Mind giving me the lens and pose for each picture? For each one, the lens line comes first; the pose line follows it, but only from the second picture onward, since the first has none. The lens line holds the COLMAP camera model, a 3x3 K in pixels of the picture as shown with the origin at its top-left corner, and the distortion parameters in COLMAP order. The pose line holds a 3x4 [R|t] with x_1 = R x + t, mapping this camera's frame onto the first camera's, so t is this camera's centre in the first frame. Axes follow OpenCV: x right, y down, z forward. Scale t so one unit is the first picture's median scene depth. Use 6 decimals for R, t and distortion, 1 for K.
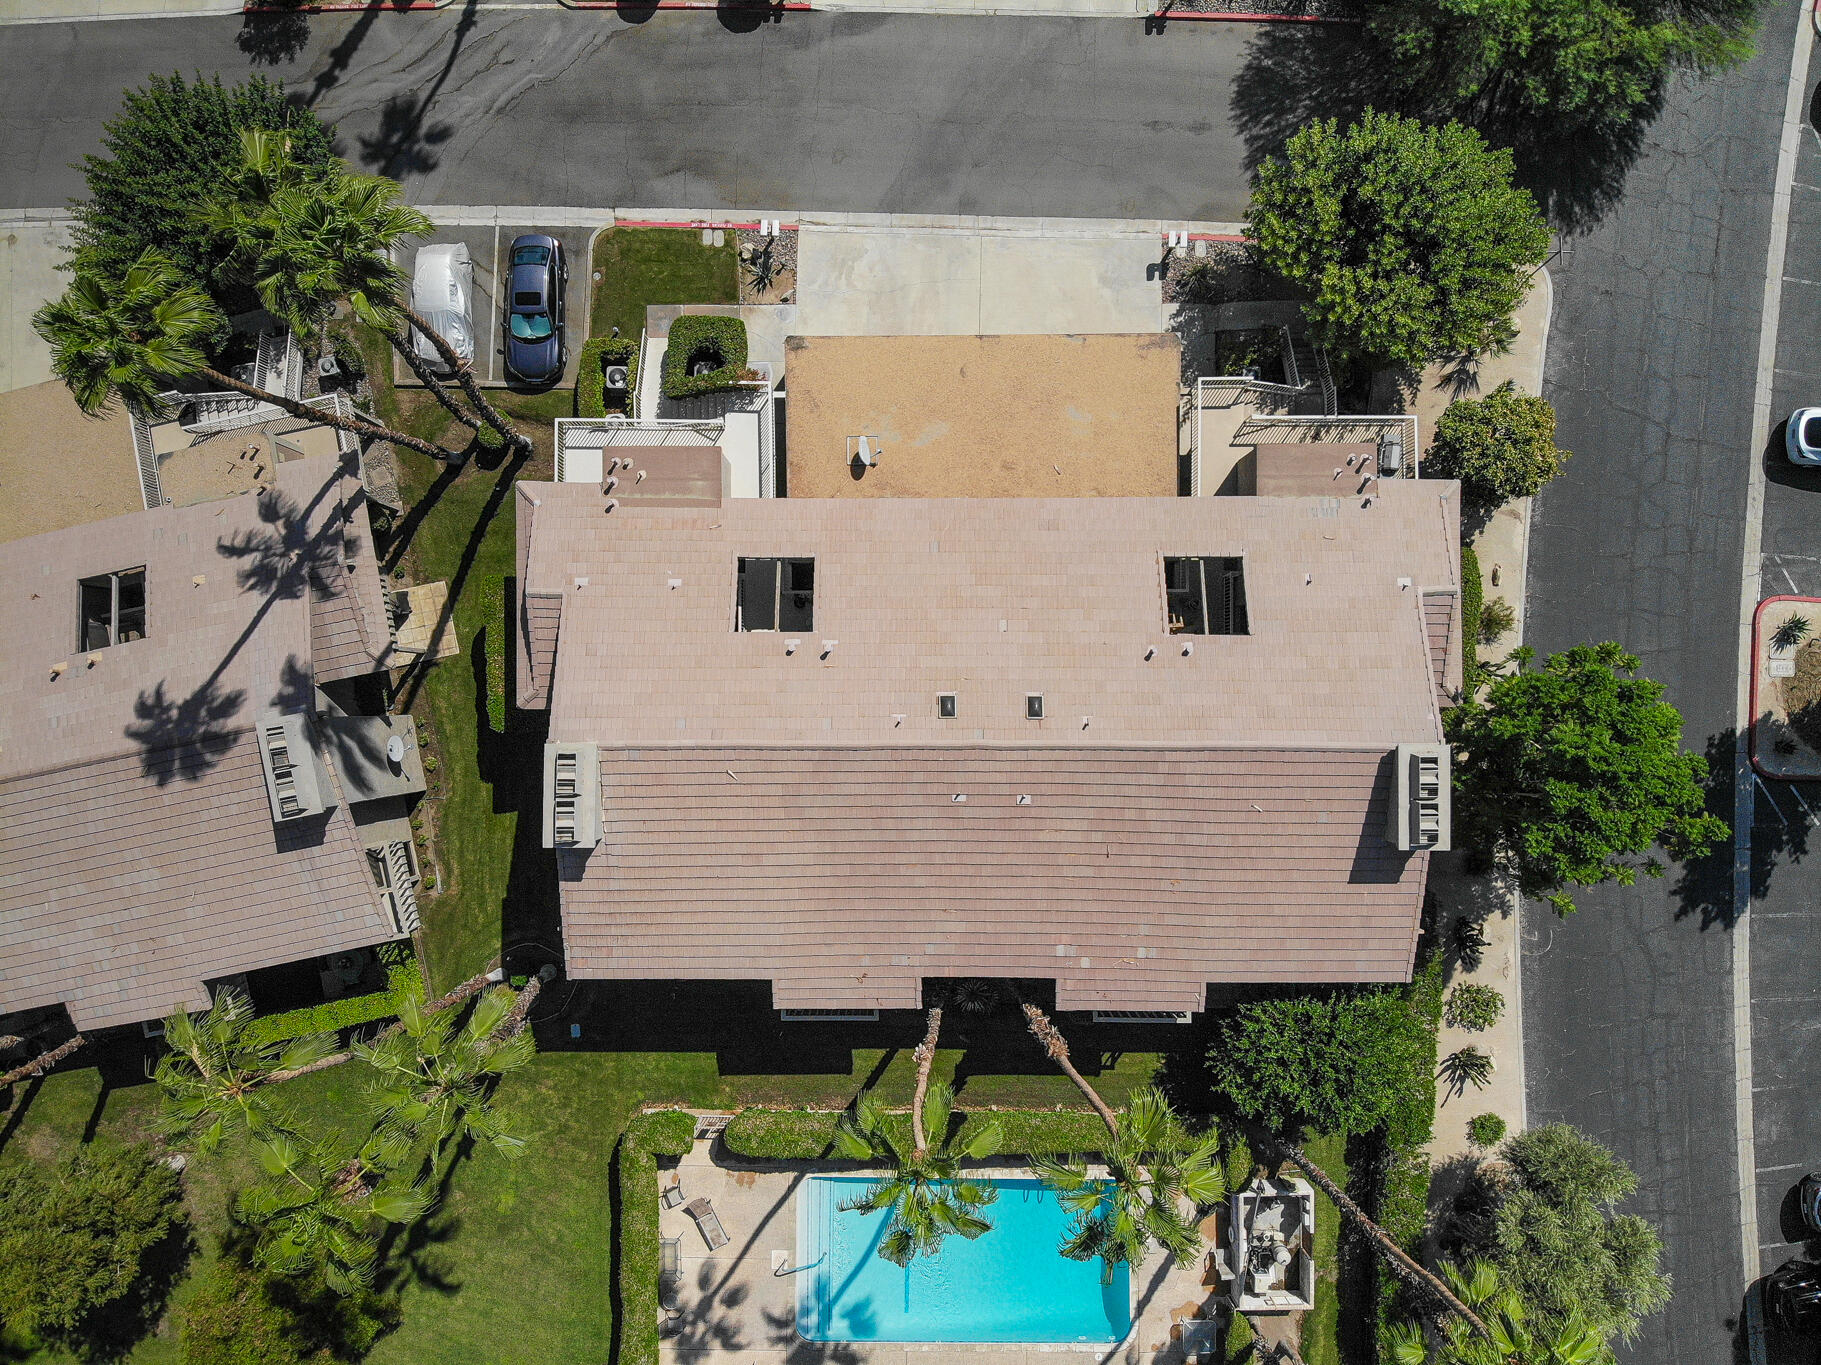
lens RADIAL K [[1271.8, 0, 919.5], [0, 1271.8, 668.0], [0, 0, 1]] dist [0.025138, -0.075592]
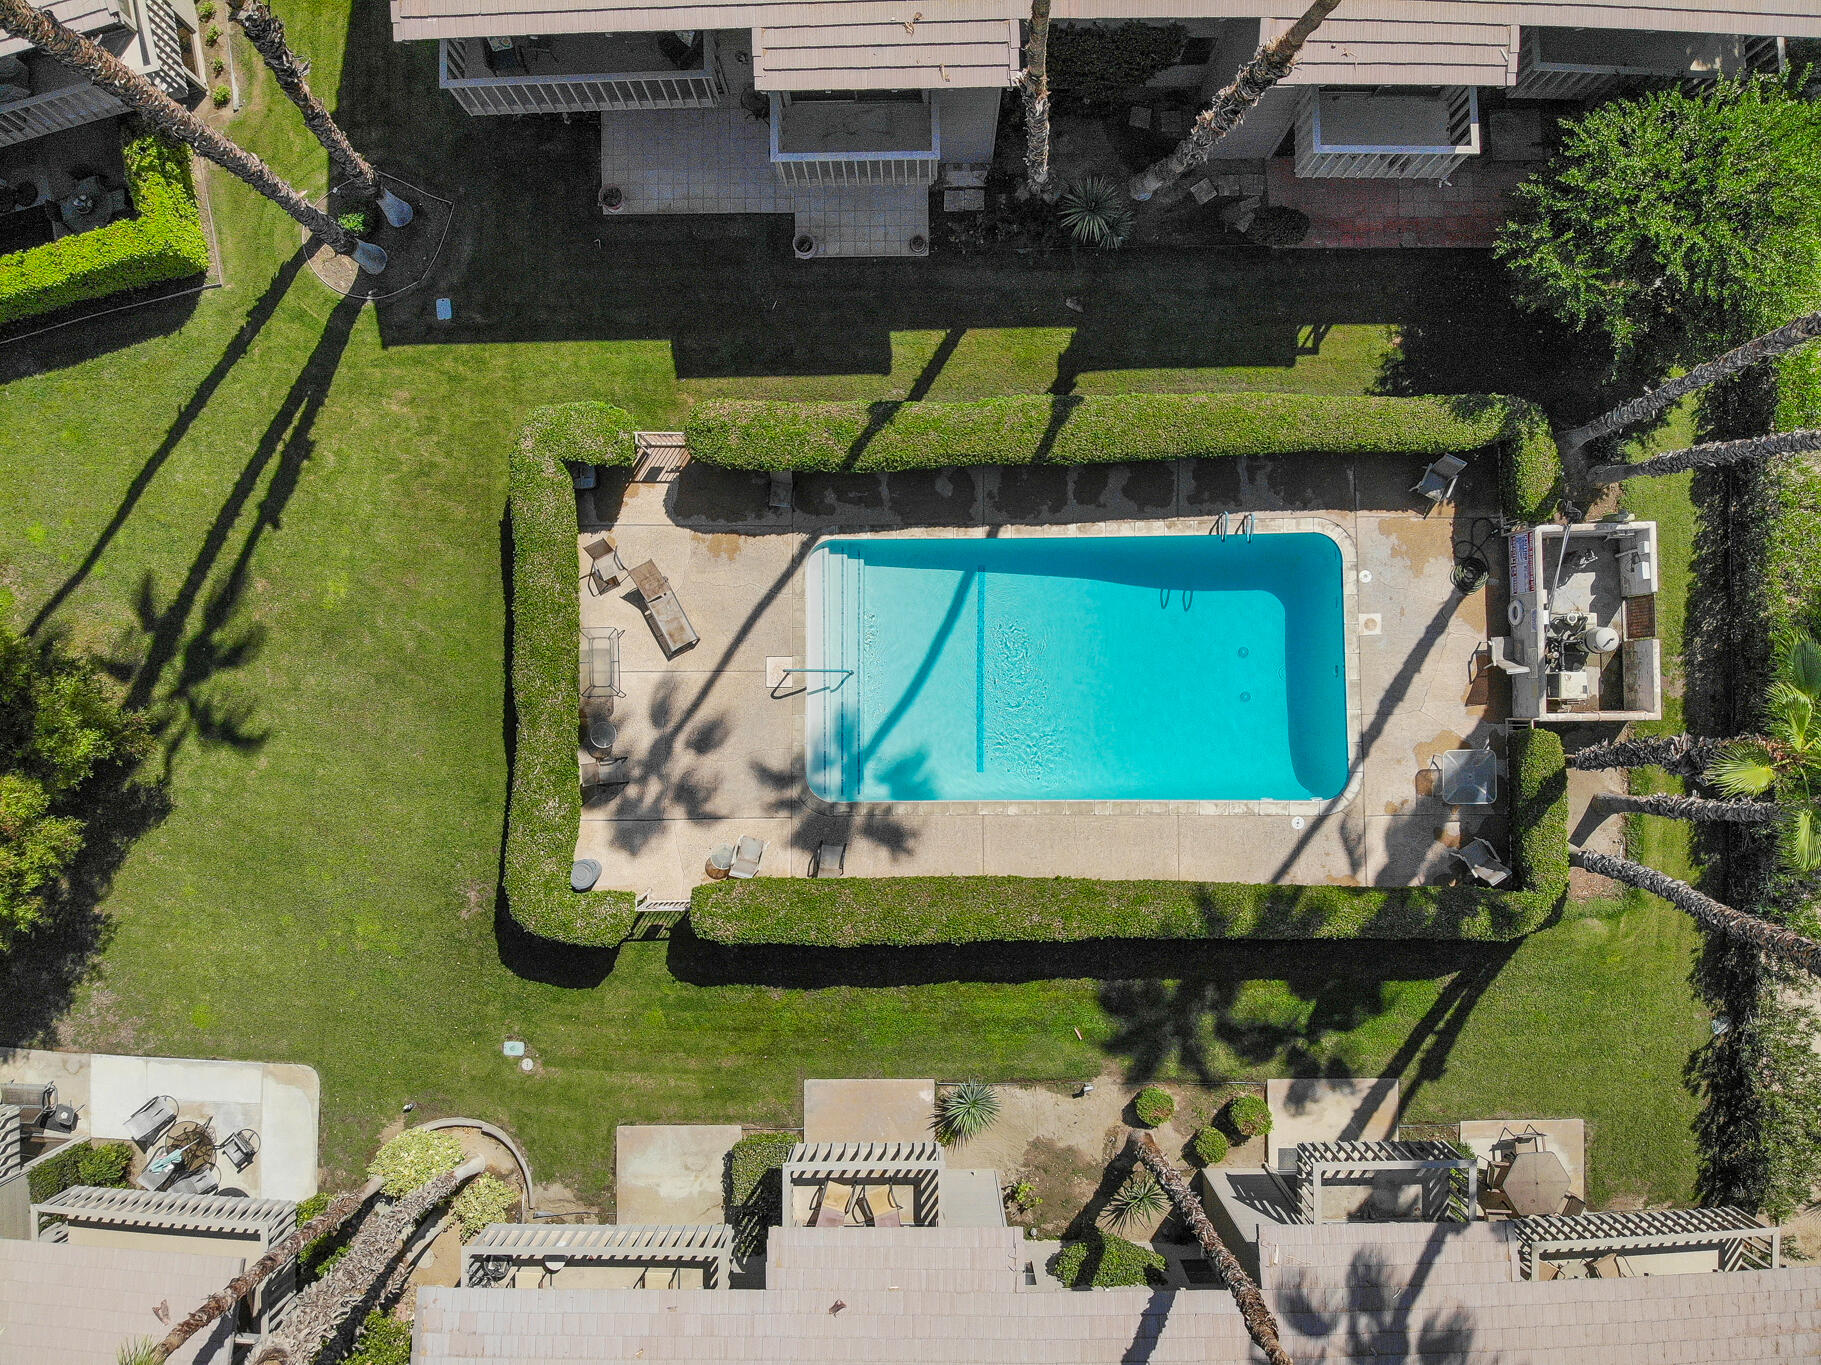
lens RADIAL K [[1271.8, 0, 916.2], [0, 1271.8, 689.7], [0, 0, 1]] dist [0.025138, -0.075592]
pose [[0.999888, -0.014698, -0.002916, -0.041414], [0.014685, 0.999882, -0.004424, 0.475228], [0.002980, 0.004381, 0.999986, 0.382346]]
